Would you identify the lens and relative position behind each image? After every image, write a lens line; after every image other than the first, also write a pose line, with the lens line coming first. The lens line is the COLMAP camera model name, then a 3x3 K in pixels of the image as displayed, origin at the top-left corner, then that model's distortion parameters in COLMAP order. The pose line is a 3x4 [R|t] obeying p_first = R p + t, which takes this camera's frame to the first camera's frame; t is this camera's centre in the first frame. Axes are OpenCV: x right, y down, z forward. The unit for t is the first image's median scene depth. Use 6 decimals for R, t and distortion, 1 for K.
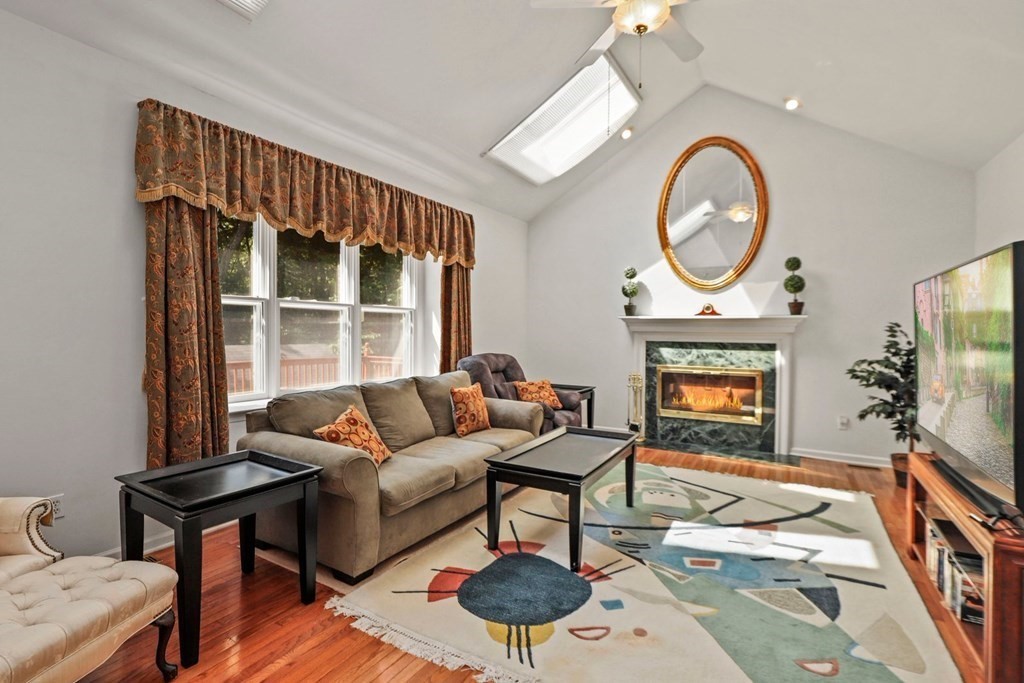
lens RADIAL K [[463.1, 0, 512.0], [0, 463.1, 341.5], [0, 0, 1]] dist [-0.000831, 0.000073]
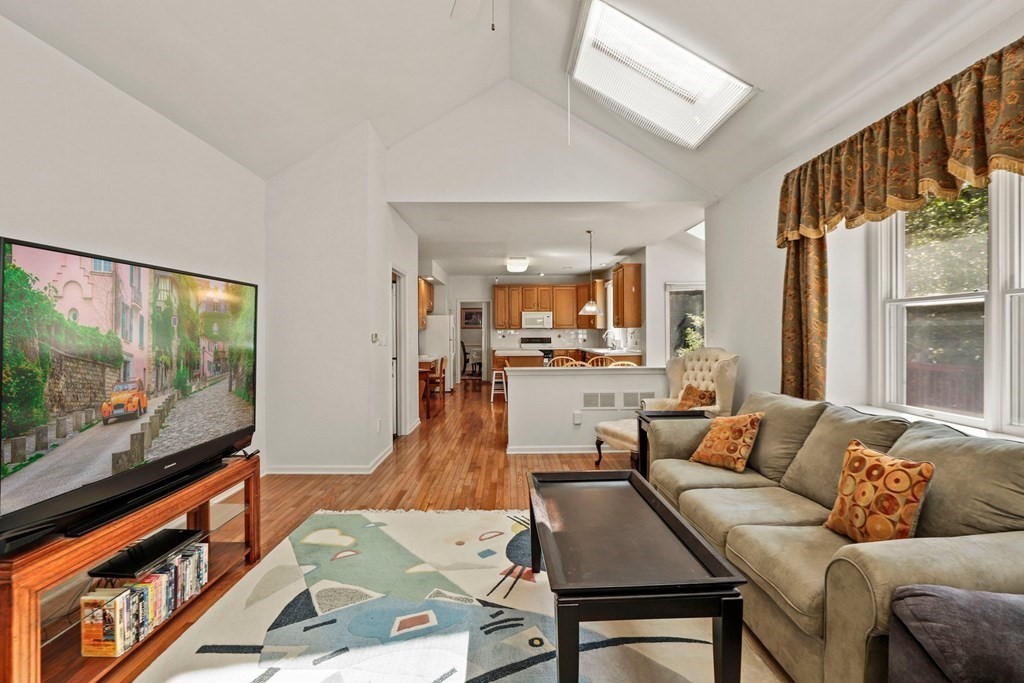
lens RADIAL K [[486.7, 0, 512.0], [0, 486.7, 341.5], [0, 0, 1]] dist [-0.014208, 0.000346]
pose [[-0.852295, 0.000028, -0.523062, 0.330552], [-0.019868, 0.999277, 0.032426, -0.017346], [0.522685, 0.038029, -0.851678, 0.835331]]
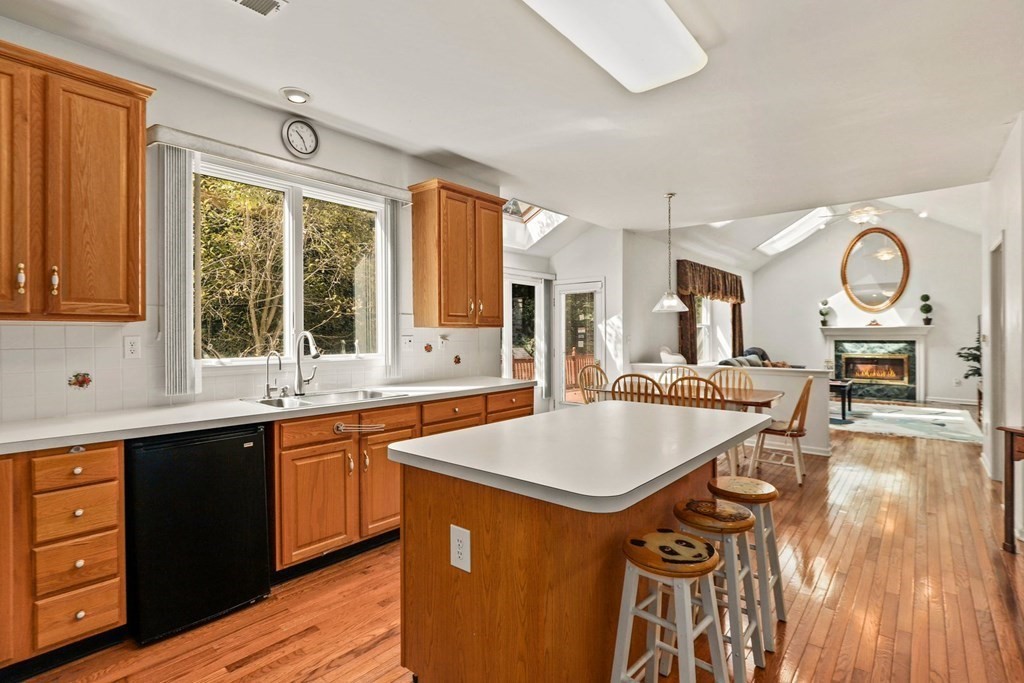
lens RADIAL K [[486.7, 0, 512.0], [0, 486.7, 341.5], [0, 0, 1]] dist [-0.014208, 0.000346]
pose [[0.985472, -0.013296, -0.169315, -0.700788], [0.011090, 0.999841, -0.013969, 0.018122], [0.169473, 0.011889, 0.985463, -1.181558]]
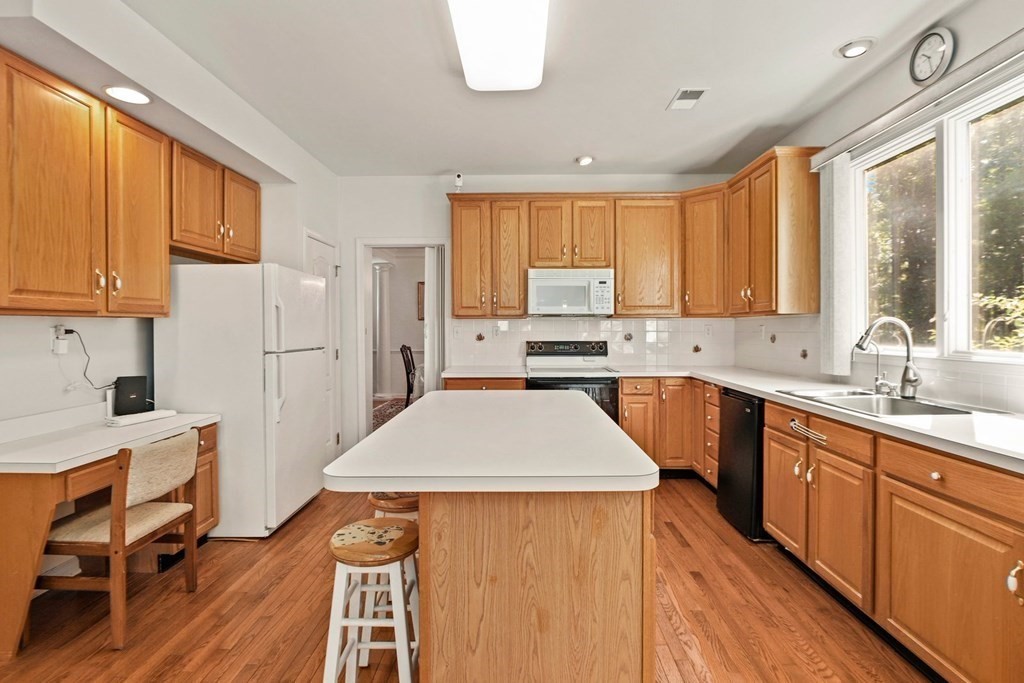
lens RADIAL K [[484.6, 0, 514.2], [0, 484.6, 334.2], [0, 0, 1]] dist [-0.016206, 0.000732]
pose [[-0.868284, -0.000639, -0.496068, -0.498894], [-0.015793, 0.999528, 0.026355, 0.004993], [0.495817, 0.030719, -0.867884, -0.420780]]
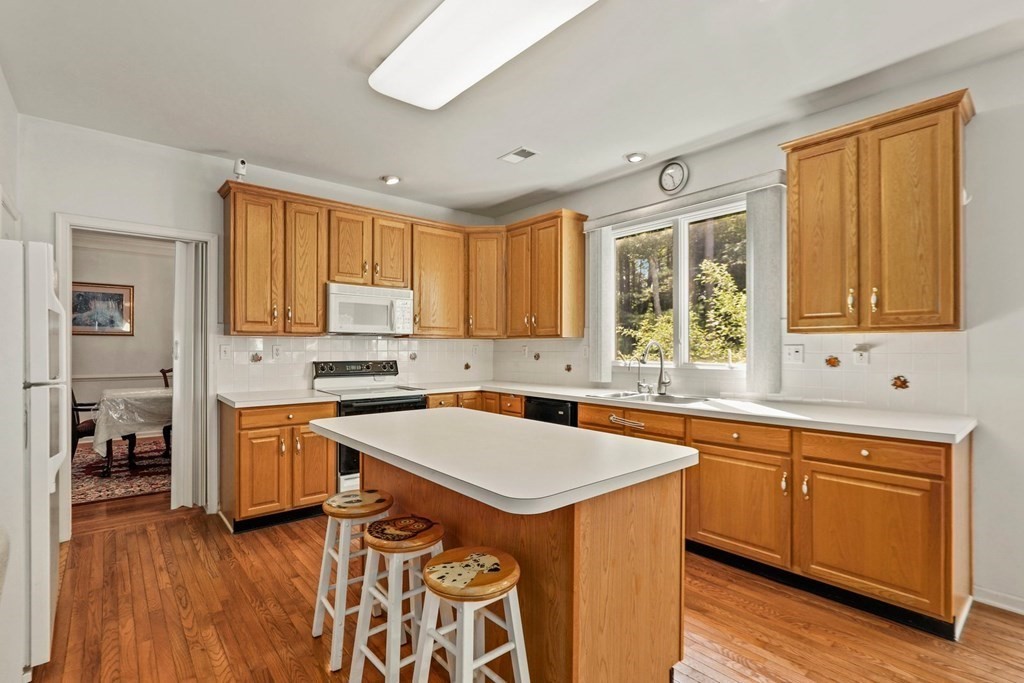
lens RADIAL K [[481.5, 0, 513.1], [0, 481.5, 348.2], [0, 0, 1]] dist [-0.013899, 0.000532]
pose [[-0.324084, -0.009406, -0.945982, -0.311324], [-0.025521, 0.999674, -0.001196, 0.011073], [0.945684, 0.023755, -0.324218, -0.611480]]
